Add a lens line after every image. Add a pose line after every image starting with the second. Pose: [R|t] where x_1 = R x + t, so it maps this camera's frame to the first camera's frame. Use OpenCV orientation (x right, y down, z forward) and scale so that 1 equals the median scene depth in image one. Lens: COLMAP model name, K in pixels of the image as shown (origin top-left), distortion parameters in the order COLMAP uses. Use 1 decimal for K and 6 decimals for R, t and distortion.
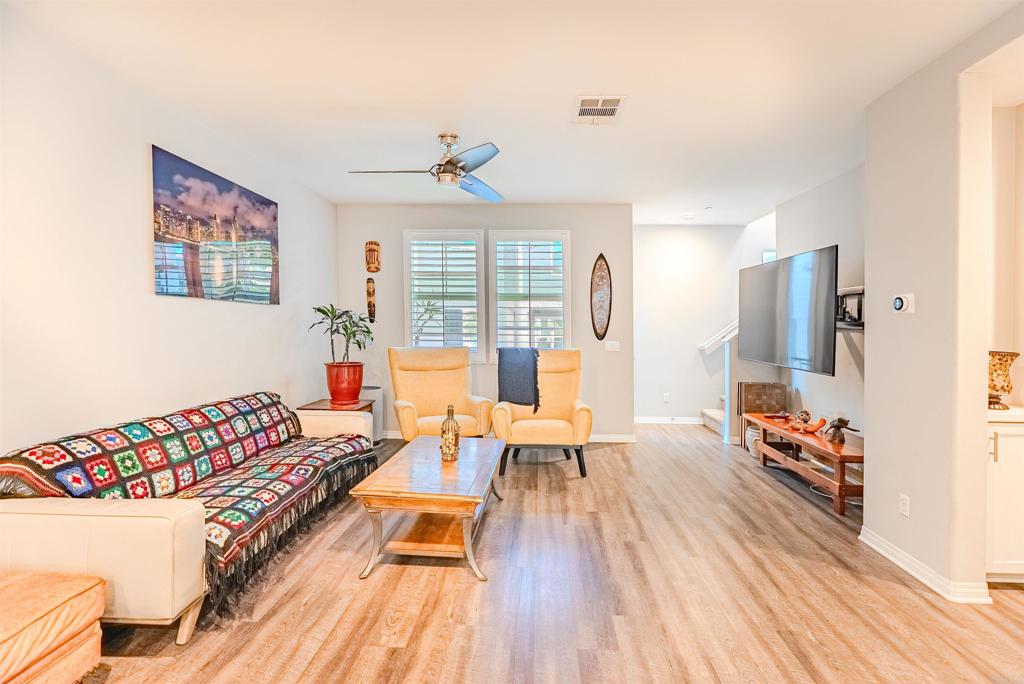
lens RADIAL K [[475.1, 0, 515.6], [0, 475.1, 327.6], [0, 0, 1]] dist [-0.001959, 0.000561]
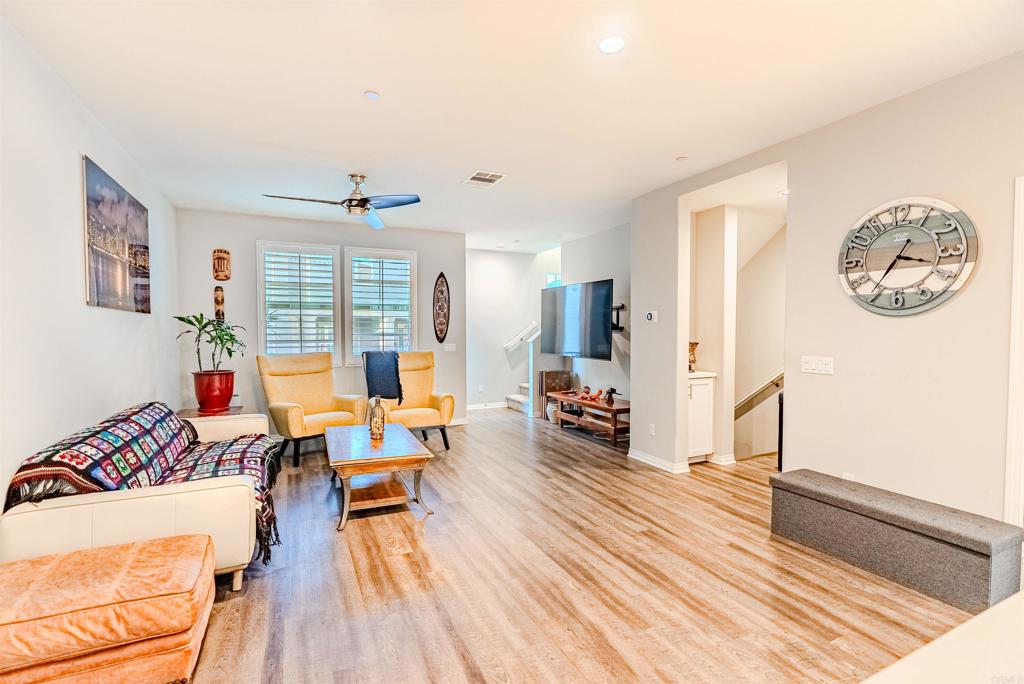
lens RADIAL K [[462.2, 0, 508.6], [0, 462.2, 344.8], [0, 0, 1]] dist [-0.000568, 0.000550]
pose [[0.889118, -0.025868, 0.456947, -0.272814], [0.013922, 0.999468, 0.029492, -0.002460], [-0.457467, -0.019860, 0.889005, -0.178613]]
